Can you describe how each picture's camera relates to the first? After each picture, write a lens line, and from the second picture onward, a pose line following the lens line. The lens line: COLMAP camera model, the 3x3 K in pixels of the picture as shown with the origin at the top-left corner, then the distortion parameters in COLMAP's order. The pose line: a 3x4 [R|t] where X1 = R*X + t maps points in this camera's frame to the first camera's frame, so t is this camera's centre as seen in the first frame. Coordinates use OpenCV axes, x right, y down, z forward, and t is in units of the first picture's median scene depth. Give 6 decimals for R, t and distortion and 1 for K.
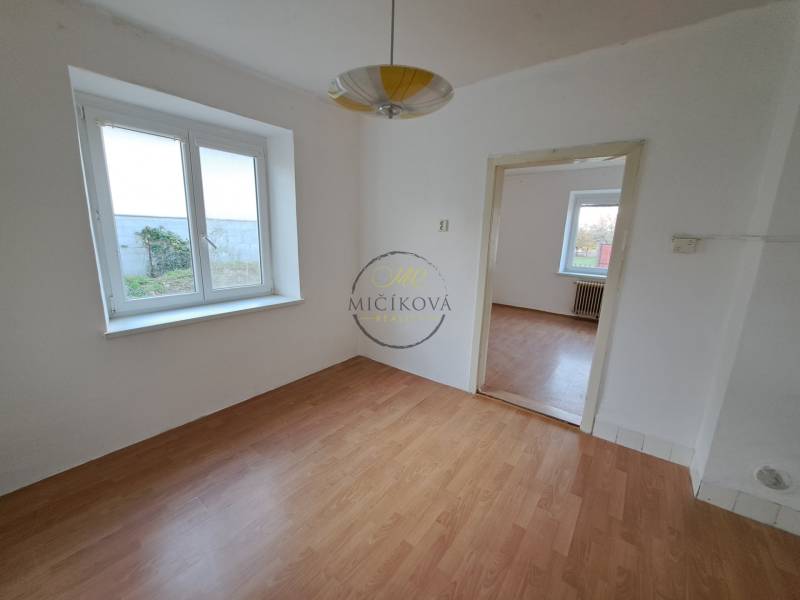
lens RADIAL K [[320.9, 0, 394.0], [0, 320.9, 304.3], [0, 0, 1]] dist [-0.016959, 0.000073]
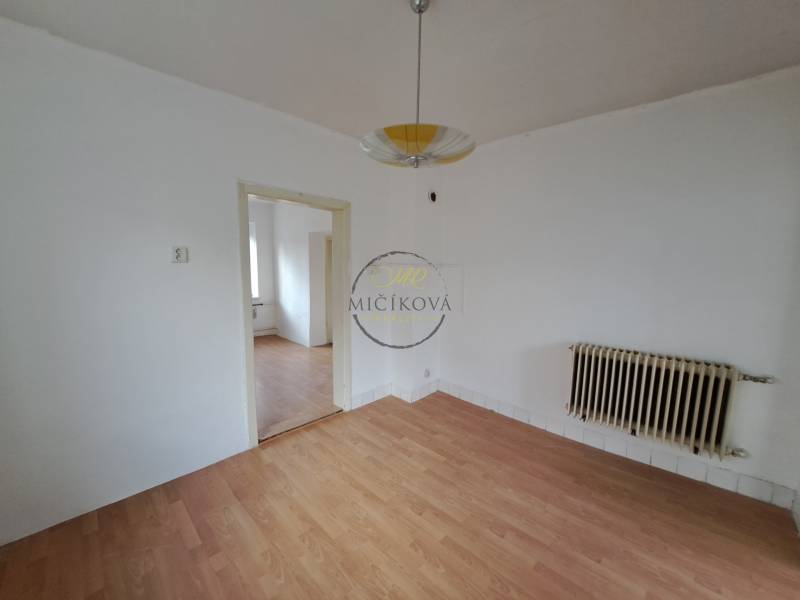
lens RADIAL K [[320.9, 0, 394.0], [0, 320.9, 304.3], [0, 0, 1]] dist [-0.016959, 0.000073]
pose [[0.101626, -0.144843, 0.984222, -0.681405], [0.204759, 0.971207, 0.121785, -0.165996], [-0.973522, 0.189152, 0.128357, 0.608278]]
